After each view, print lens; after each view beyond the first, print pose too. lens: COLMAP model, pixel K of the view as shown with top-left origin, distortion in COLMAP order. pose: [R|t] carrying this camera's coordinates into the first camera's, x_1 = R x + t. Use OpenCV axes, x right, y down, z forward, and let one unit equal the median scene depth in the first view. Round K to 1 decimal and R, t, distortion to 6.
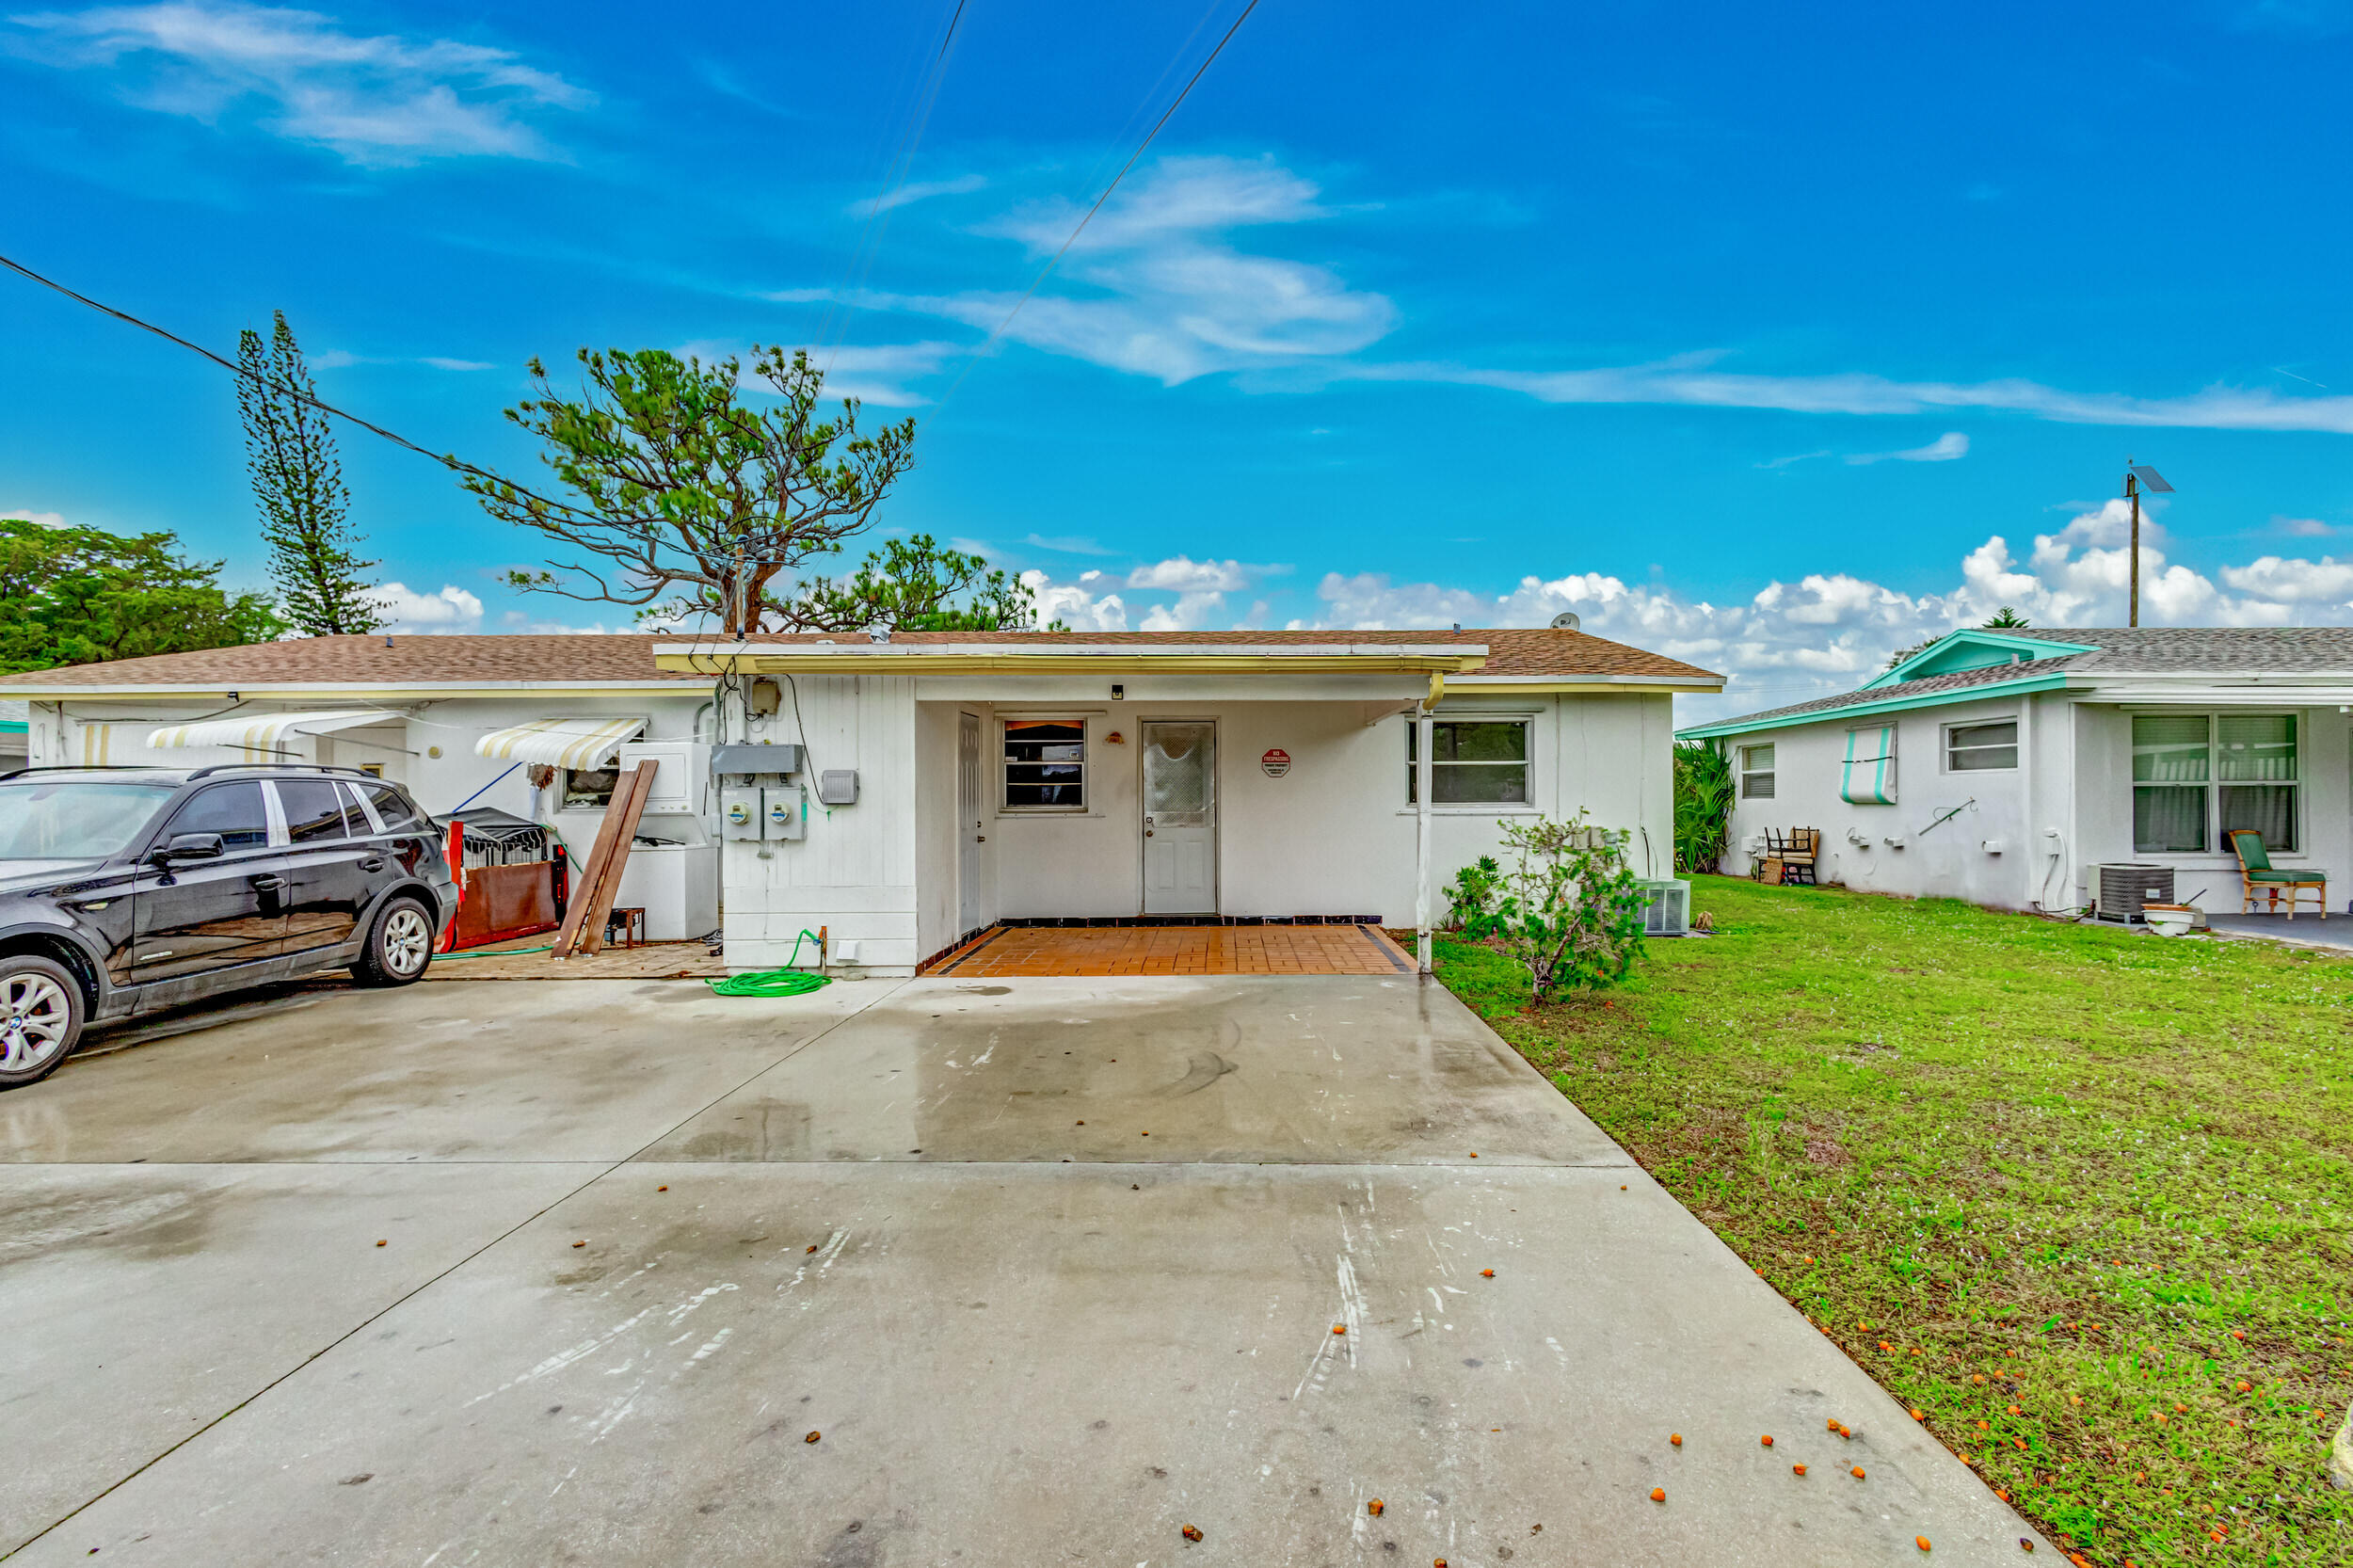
lens RADIAL K [[1114.7, 0, 1233.0], [0, 1114.7, 781.4], [0, 0, 1]] dist [0.016911, -0.000463]
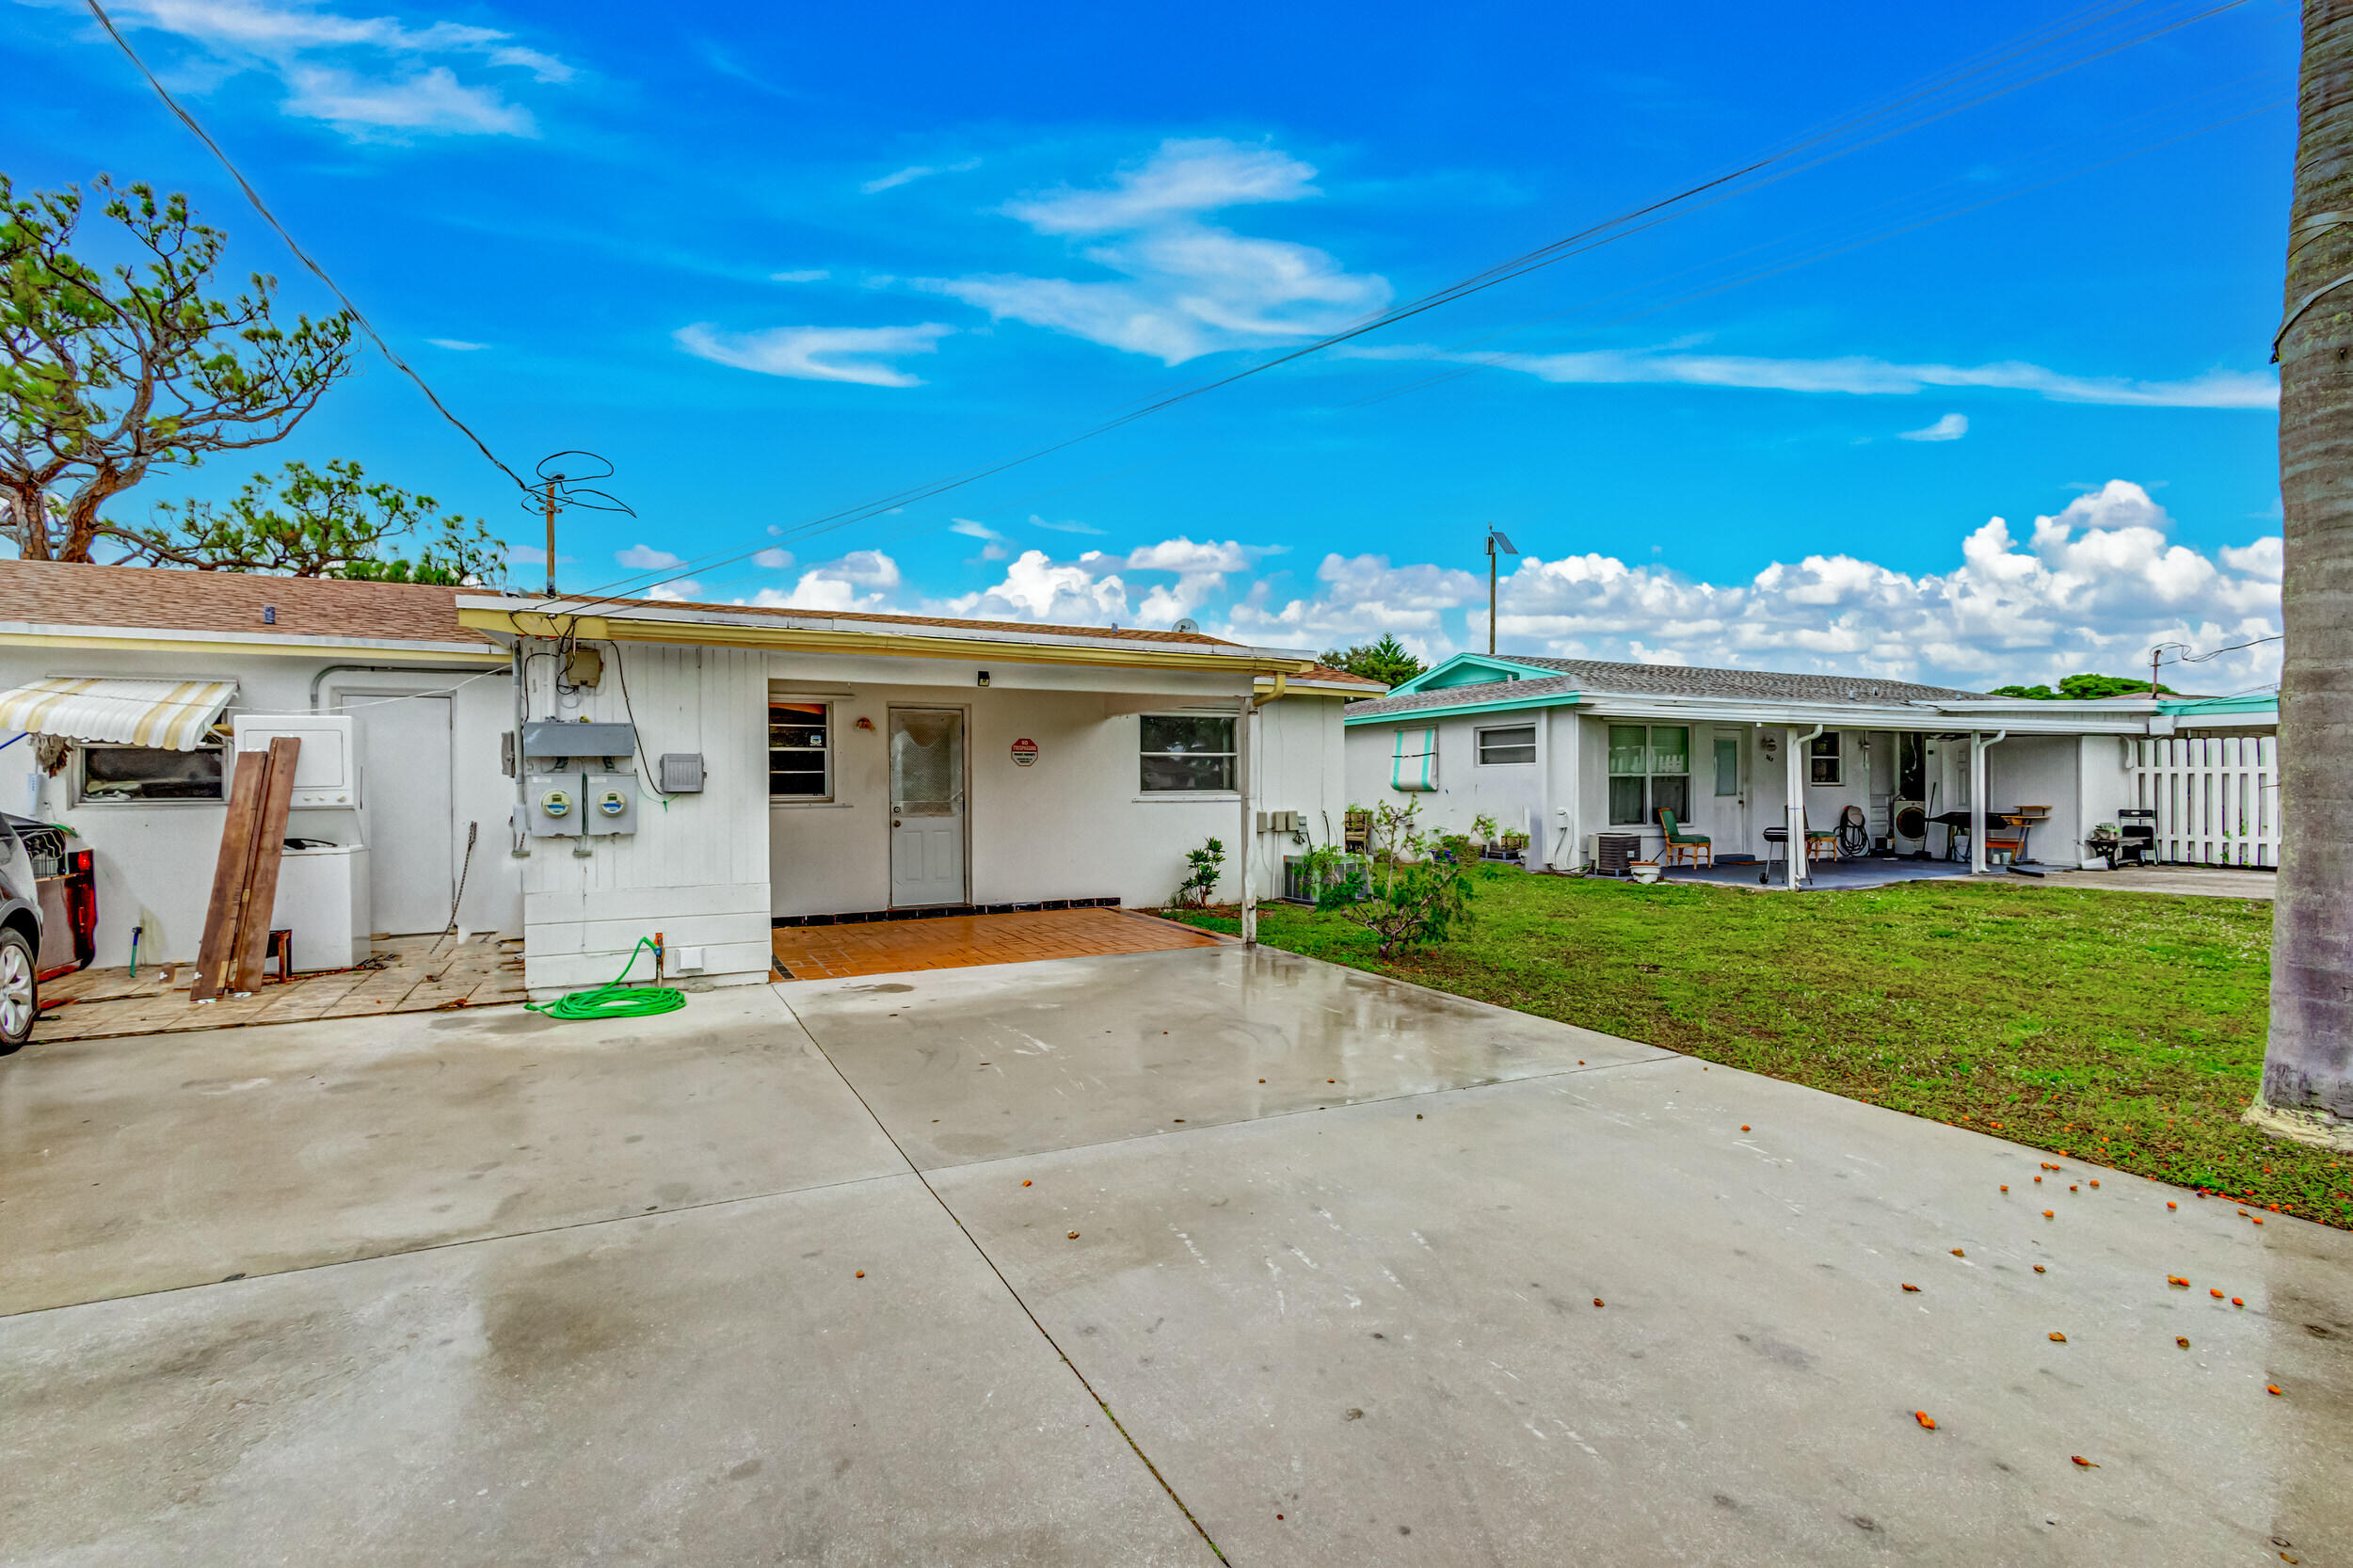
lens RADIAL K [[1114.4, 0, 1188.6], [0, 1114.4, 785.0], [0, 0, 1]] dist [0.009373, -0.001441]
pose [[0.891032, -0.001208, 0.453939, -0.290014], [-0.003747, 0.999943, 0.010017, 0.002958], [-0.453925, -0.010627, 0.890977, 0.028777]]
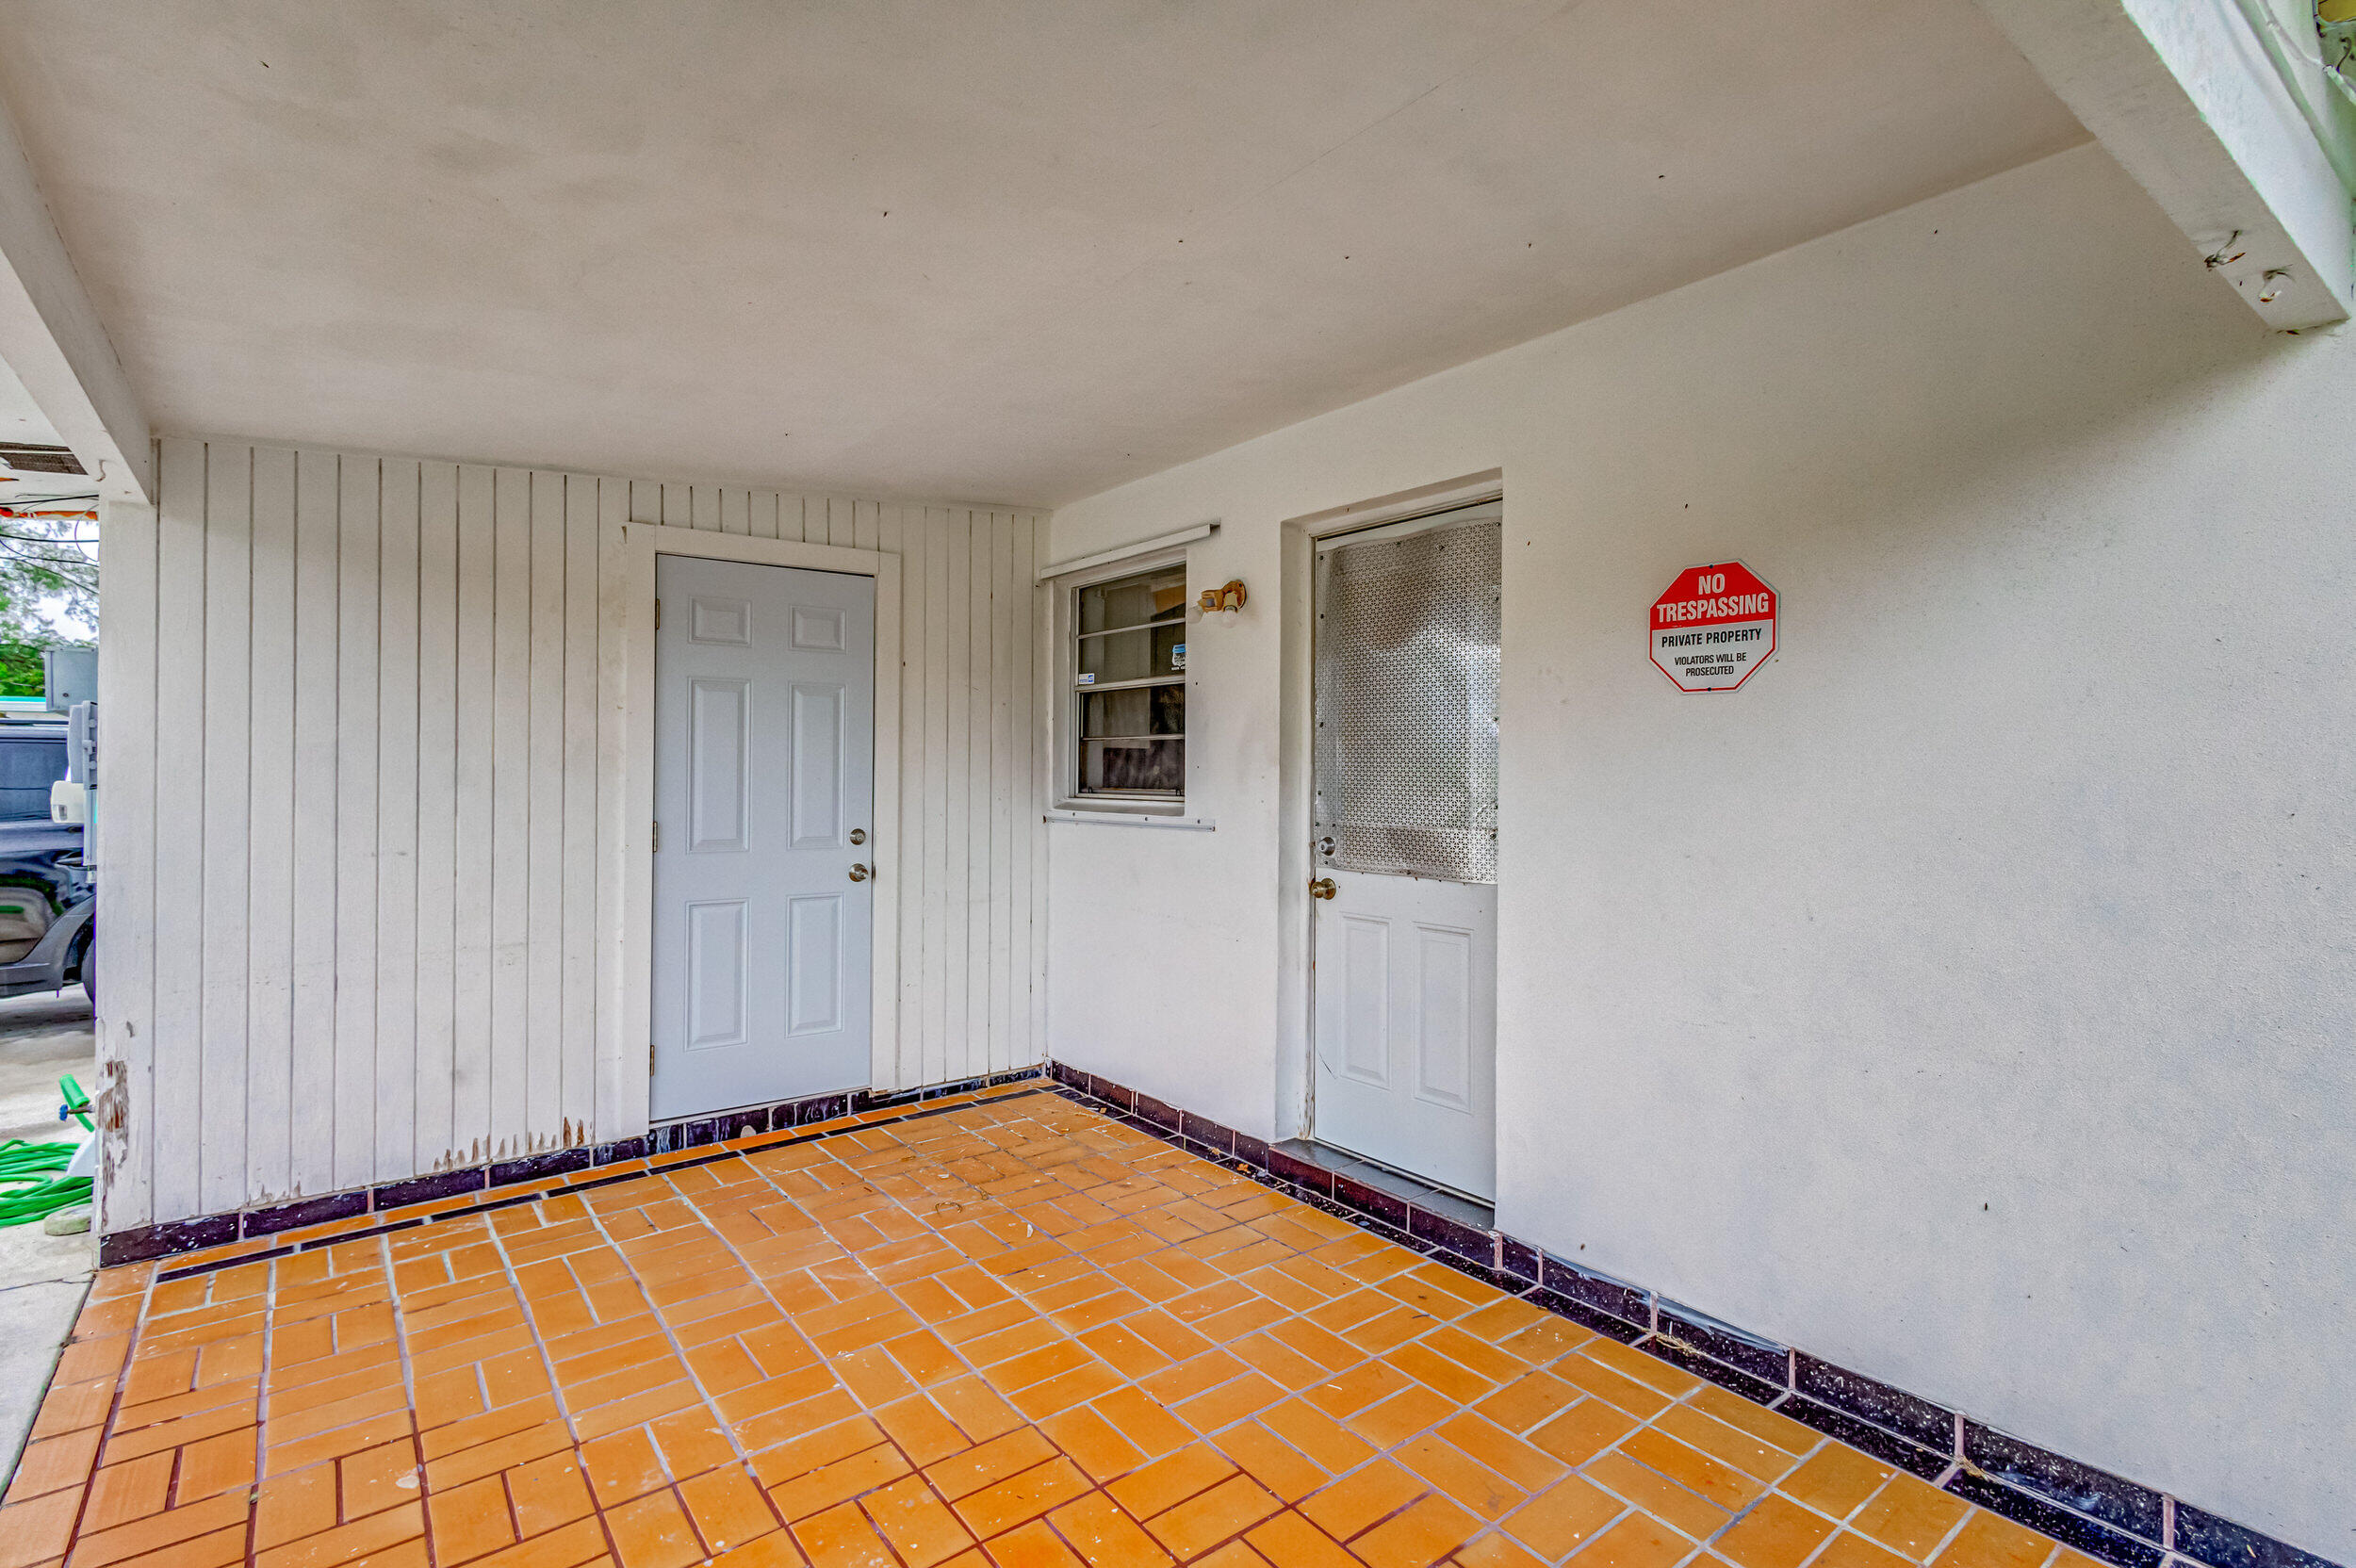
lens RADIAL K [[1122.8, 0, 1169.8], [0, 1122.8, 762.2], [0, 0, 1]] dist [0.009581, -0.000546]
pose [[0.594994, 0.003176, -0.803724, 0.154863], [0.006458, 0.999941, 0.008733, 0.007856], [0.803704, -0.010387, 0.594939, 0.783089]]
